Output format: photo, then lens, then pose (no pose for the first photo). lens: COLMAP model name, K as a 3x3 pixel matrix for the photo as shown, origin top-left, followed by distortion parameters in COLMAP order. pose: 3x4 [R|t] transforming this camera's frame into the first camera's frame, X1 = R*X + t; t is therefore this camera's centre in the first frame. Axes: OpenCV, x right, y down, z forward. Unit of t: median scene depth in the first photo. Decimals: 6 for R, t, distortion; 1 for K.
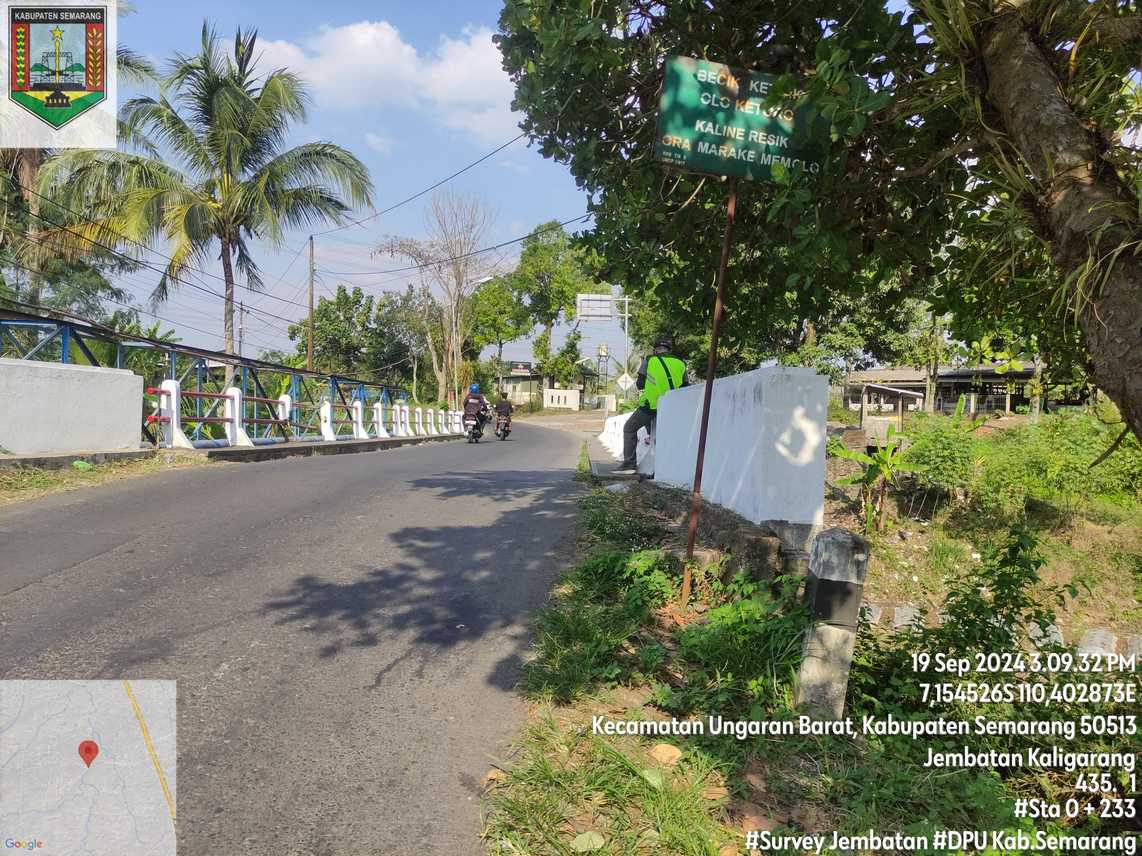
lens RADIAL K [[839.6, 0, 571.0], [0, 839.6, 428.0], [0, 0, 1]] dist [0.017299, 0.000402]
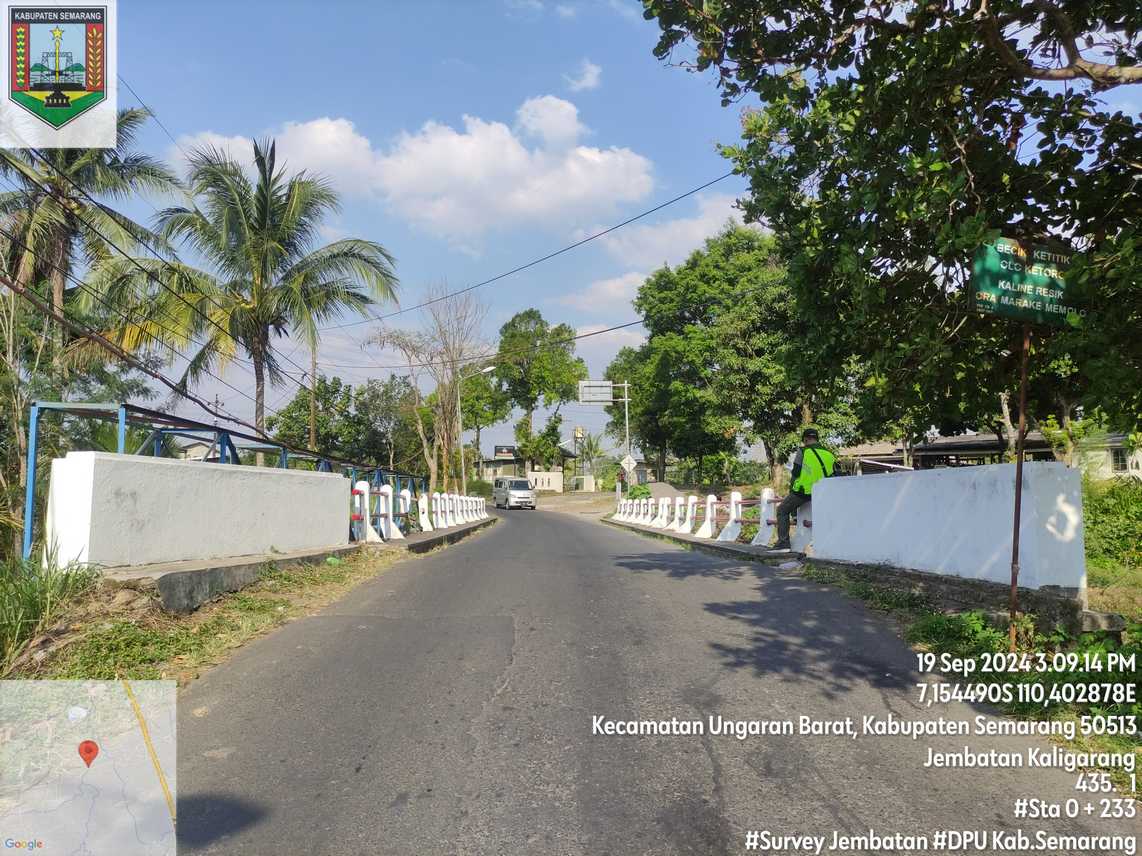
lens RADIAL K [[844.3, 0, 569.9], [0, 844.3, 426.7], [0, 0, 1]] dist [0.072795, -0.078511]
pose [[0.997171, -0.025541, 0.070701, -0.096136], [0.032206, 0.994975, -0.094804, -0.004583], [-0.067924, 0.096813, 0.992982, -0.041924]]
